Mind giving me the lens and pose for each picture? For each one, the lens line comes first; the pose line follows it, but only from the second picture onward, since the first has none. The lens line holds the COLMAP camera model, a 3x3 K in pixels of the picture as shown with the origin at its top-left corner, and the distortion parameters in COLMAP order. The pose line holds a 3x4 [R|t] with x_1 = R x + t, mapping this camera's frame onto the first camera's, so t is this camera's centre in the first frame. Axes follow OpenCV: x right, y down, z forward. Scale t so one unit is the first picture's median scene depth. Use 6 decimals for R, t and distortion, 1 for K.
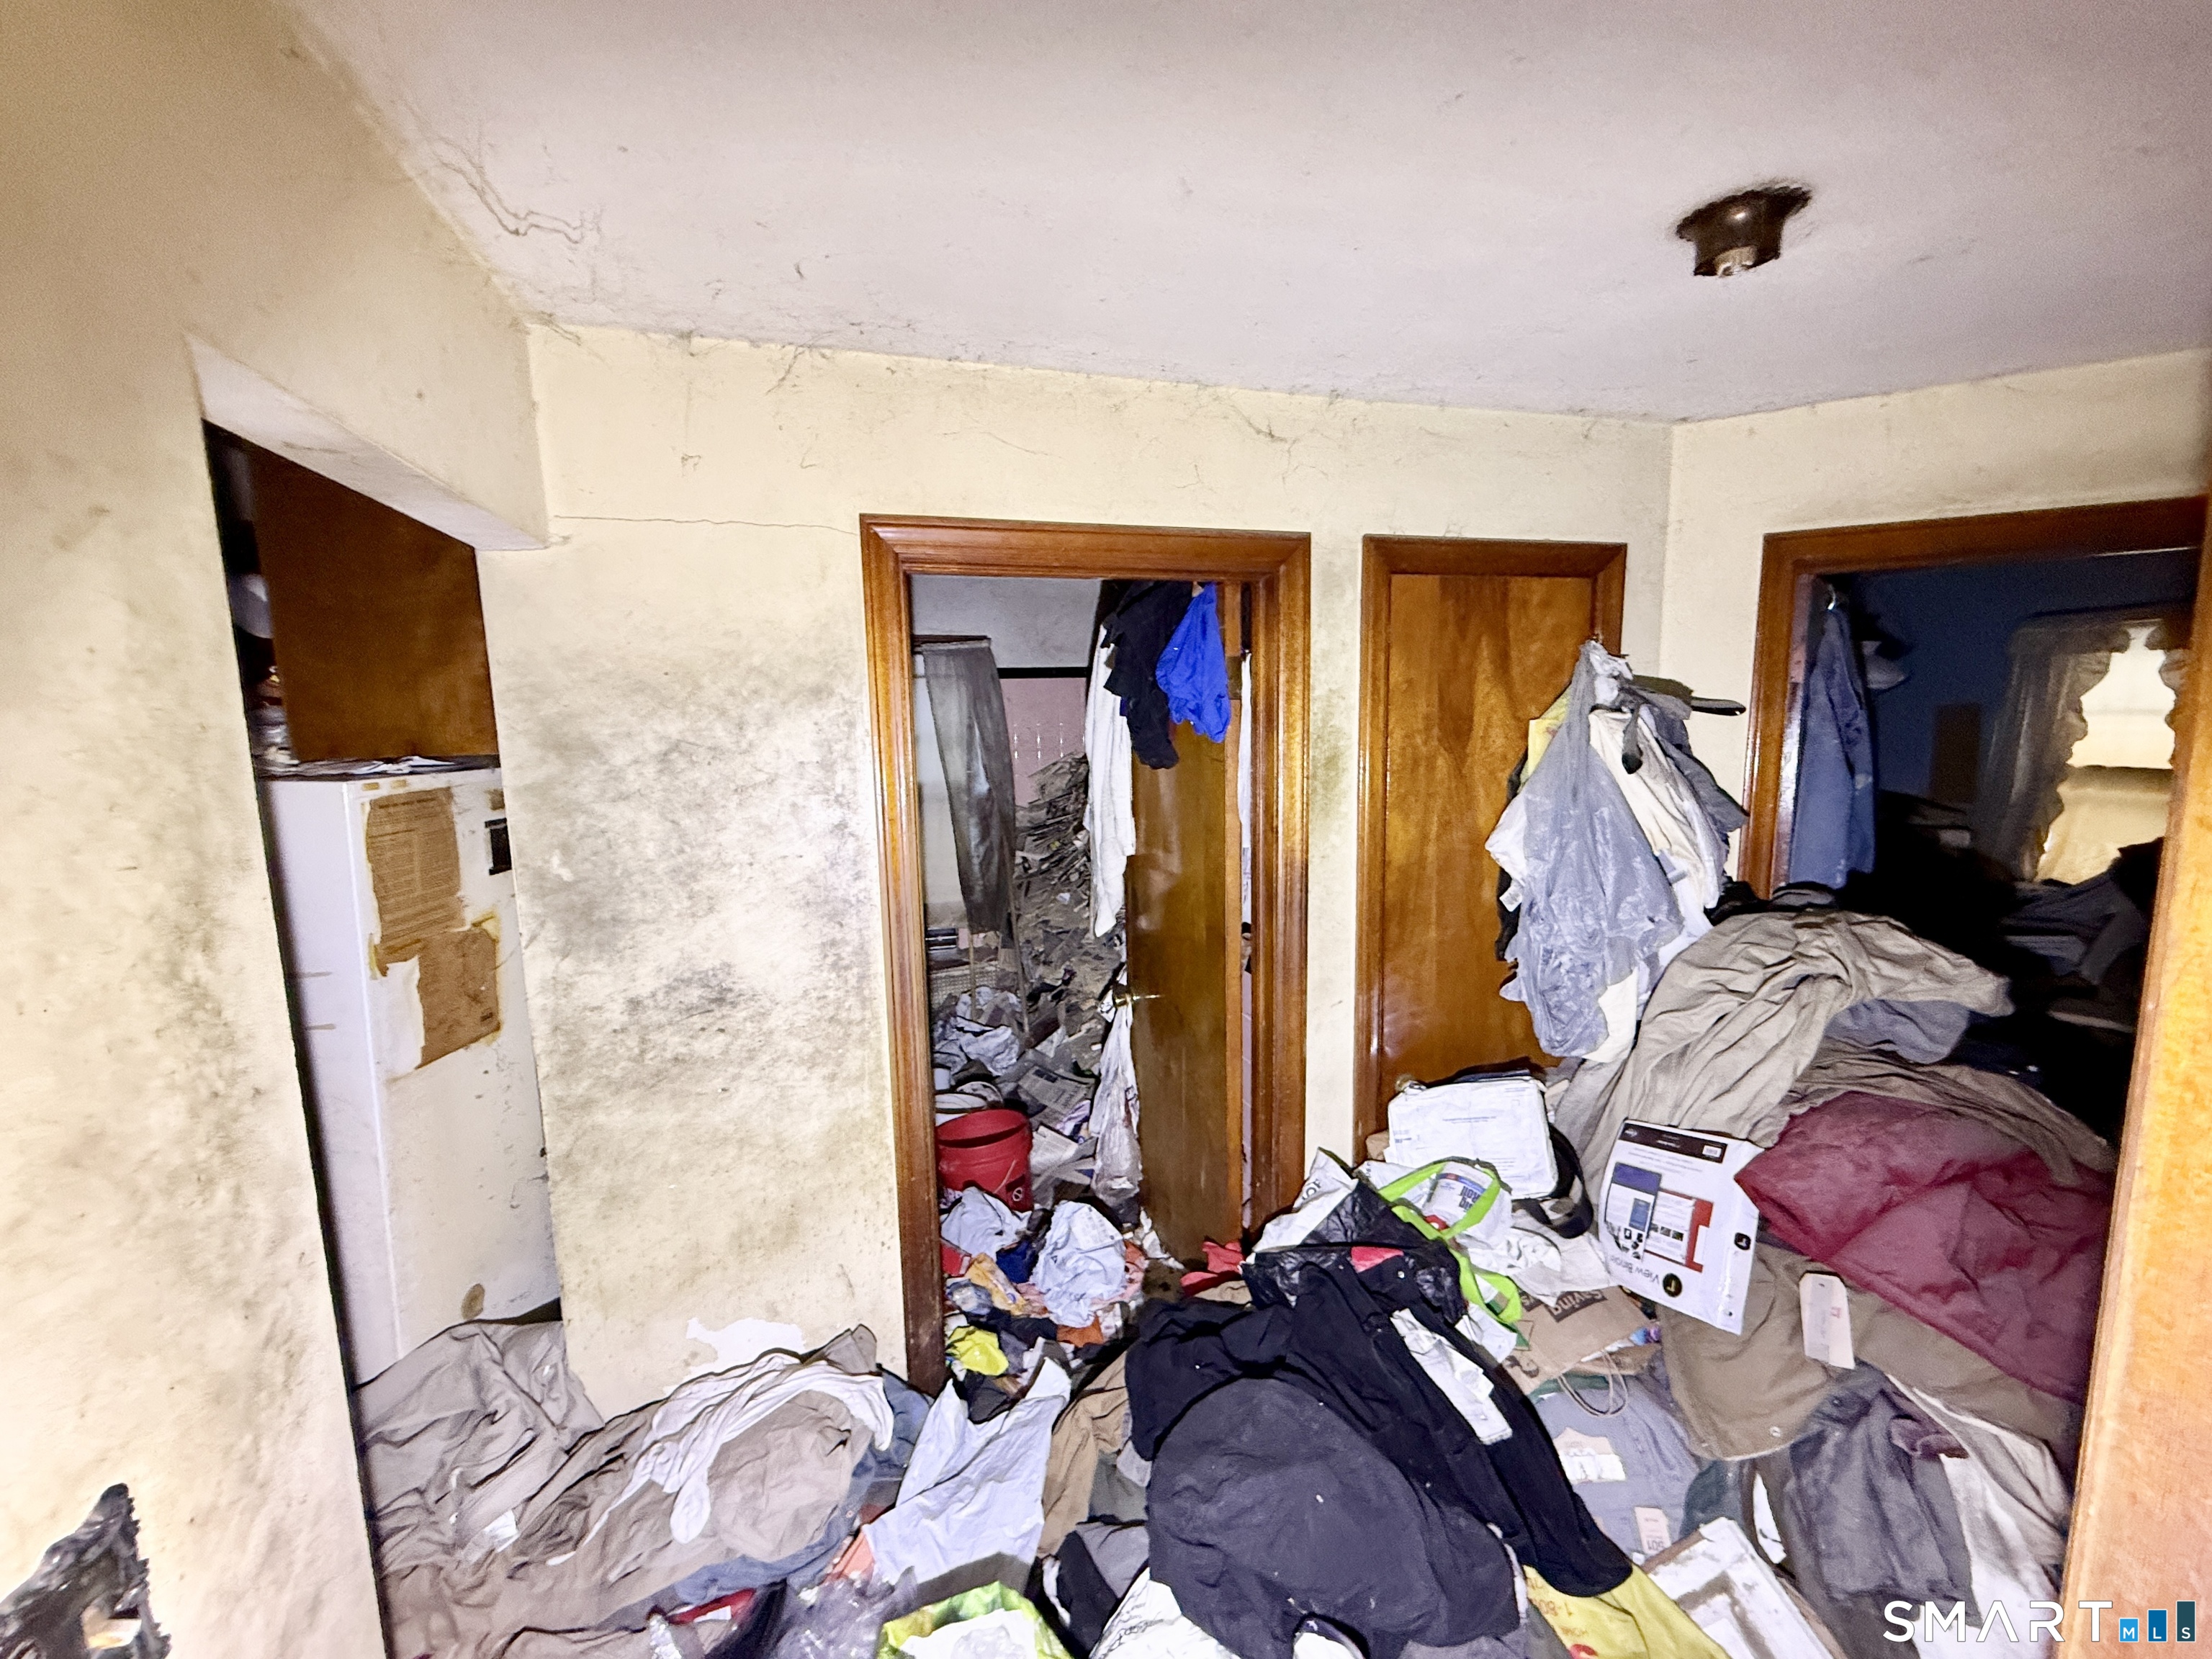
lens RADIAL K [[879.0, 0, 1098.6], [0, 879.0, 831.1], [0, 0, 1]] dist [-0.000913, 0.000202]
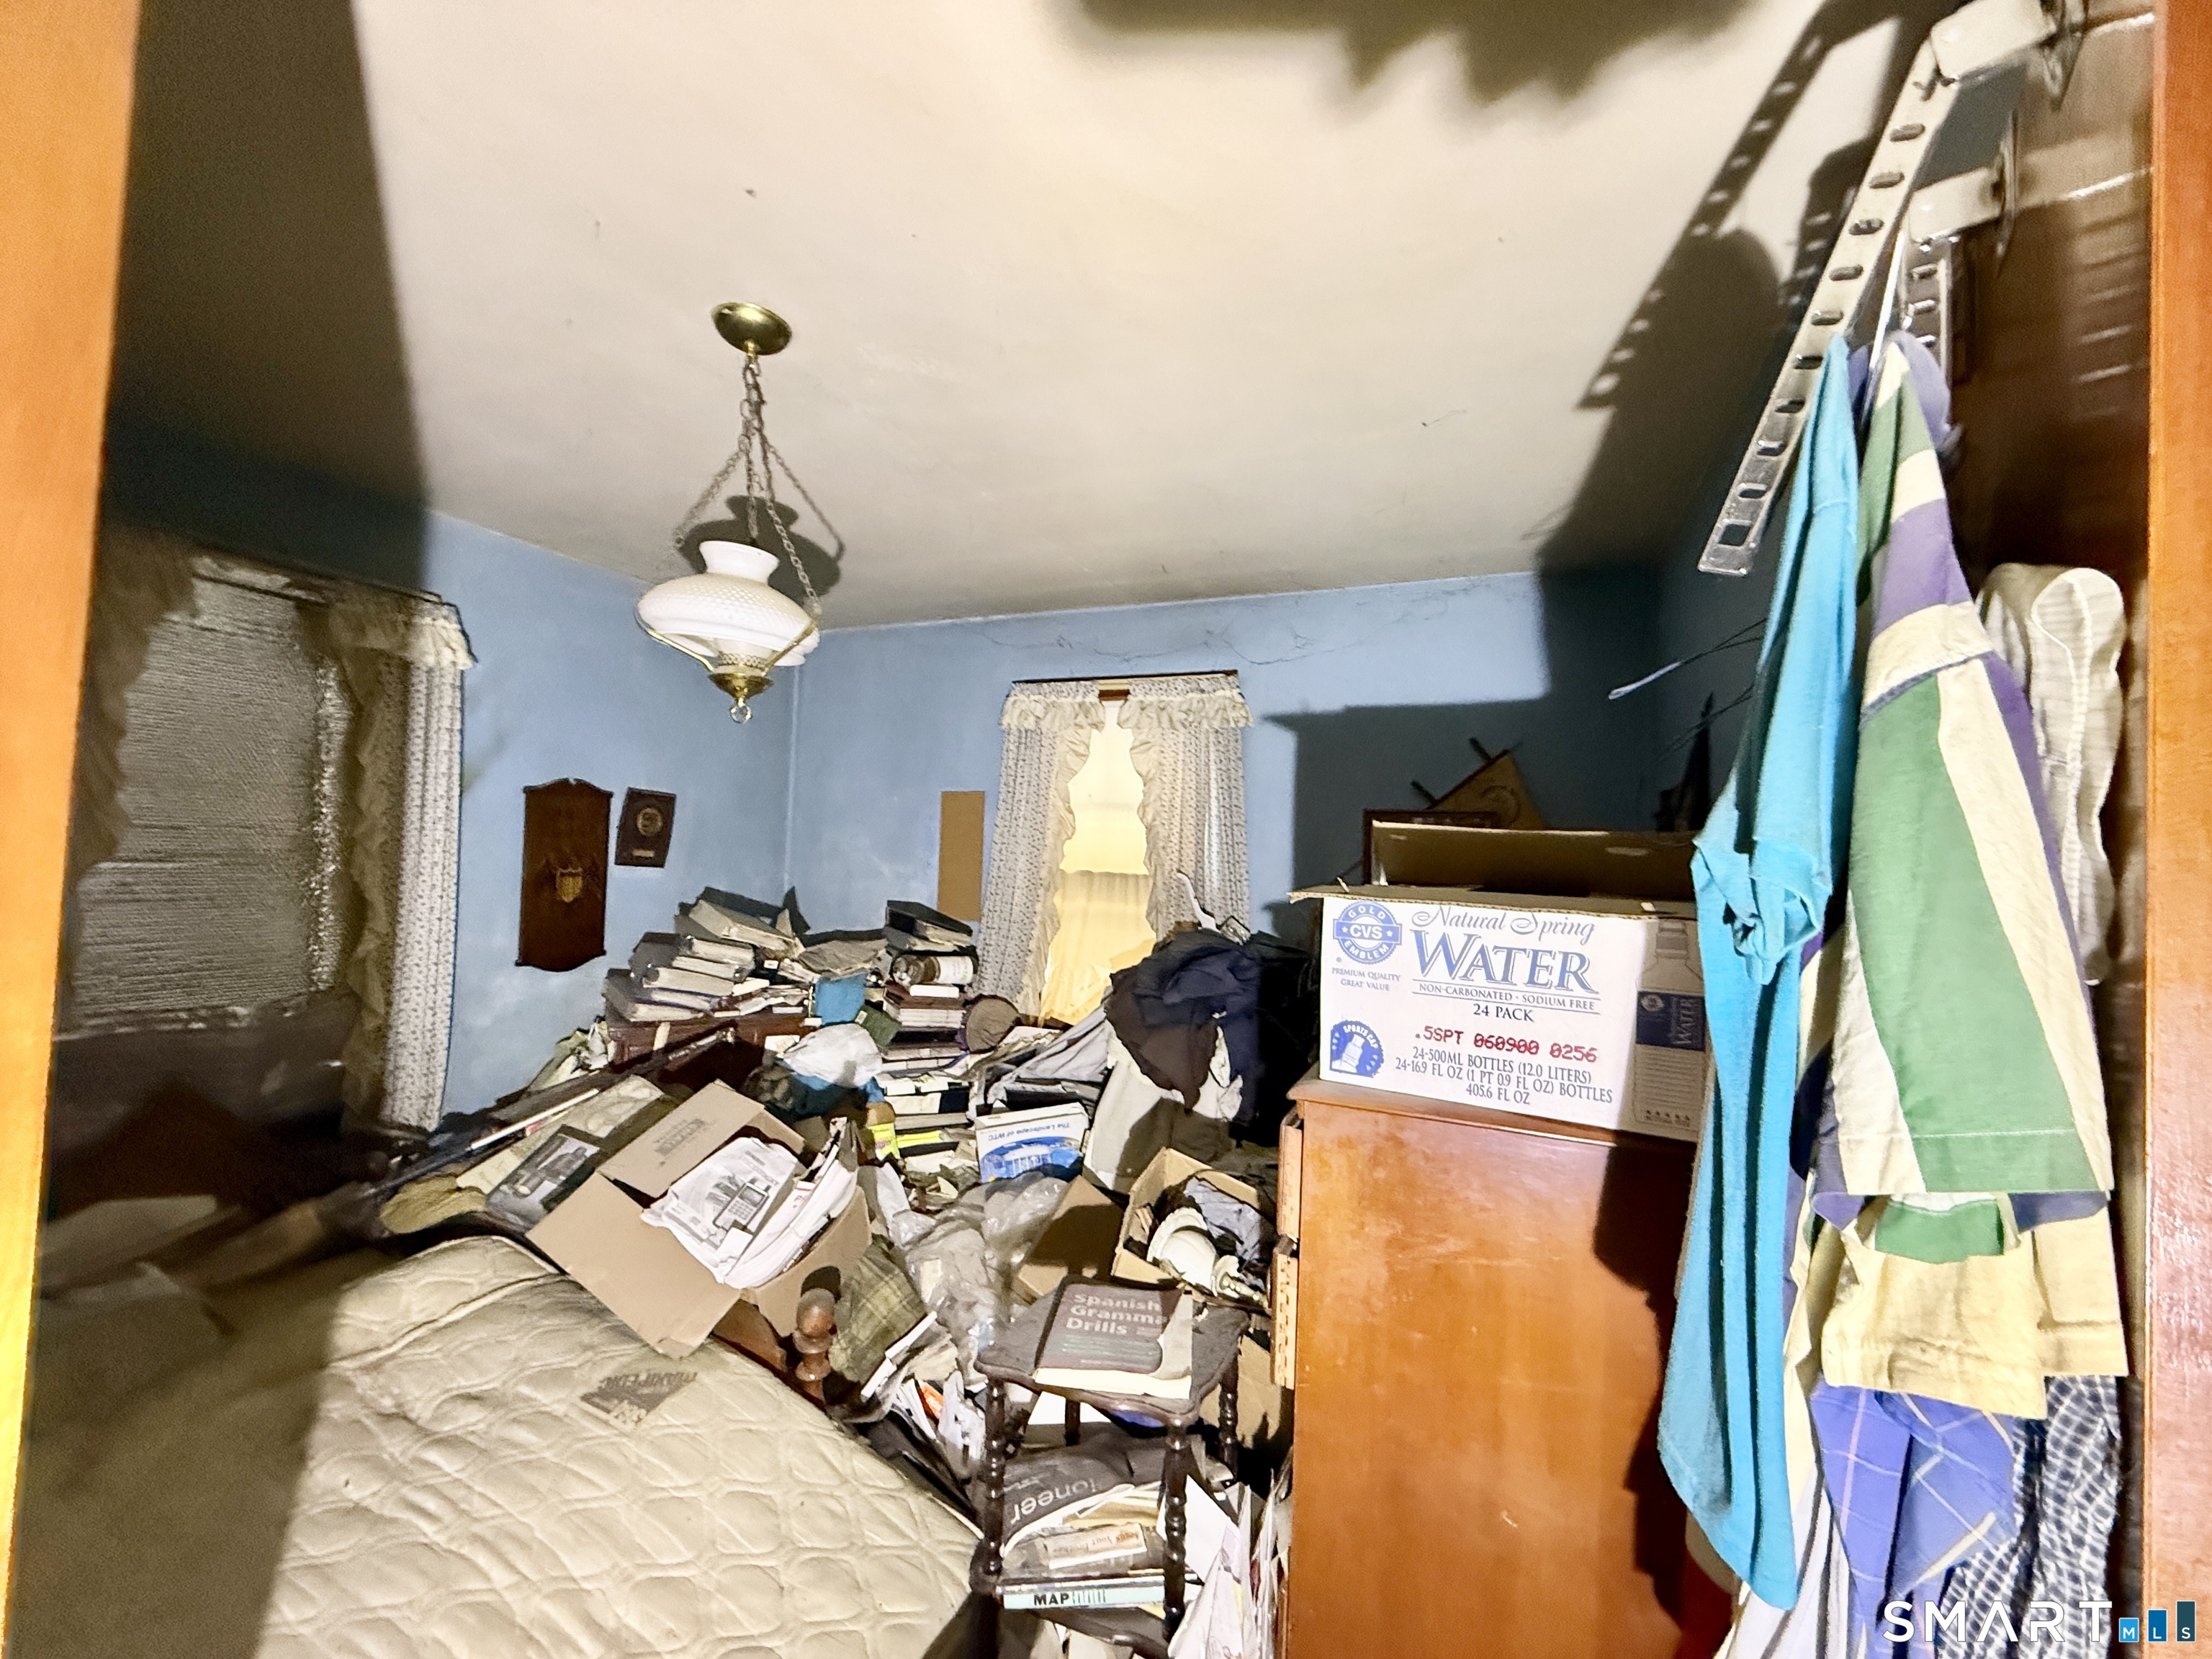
lens RADIAL K [[879.0, 0, 1098.6], [0, 879.0, 831.1], [0, 0, 1]] dist [-0.000913, 0.000202]
pose [[0.630938, 0.059659, 0.773536, 0.729455], [0.044643, 0.992595, -0.112967, -0.026144], [-0.774548, 0.105808, 0.623602, 0.680277]]
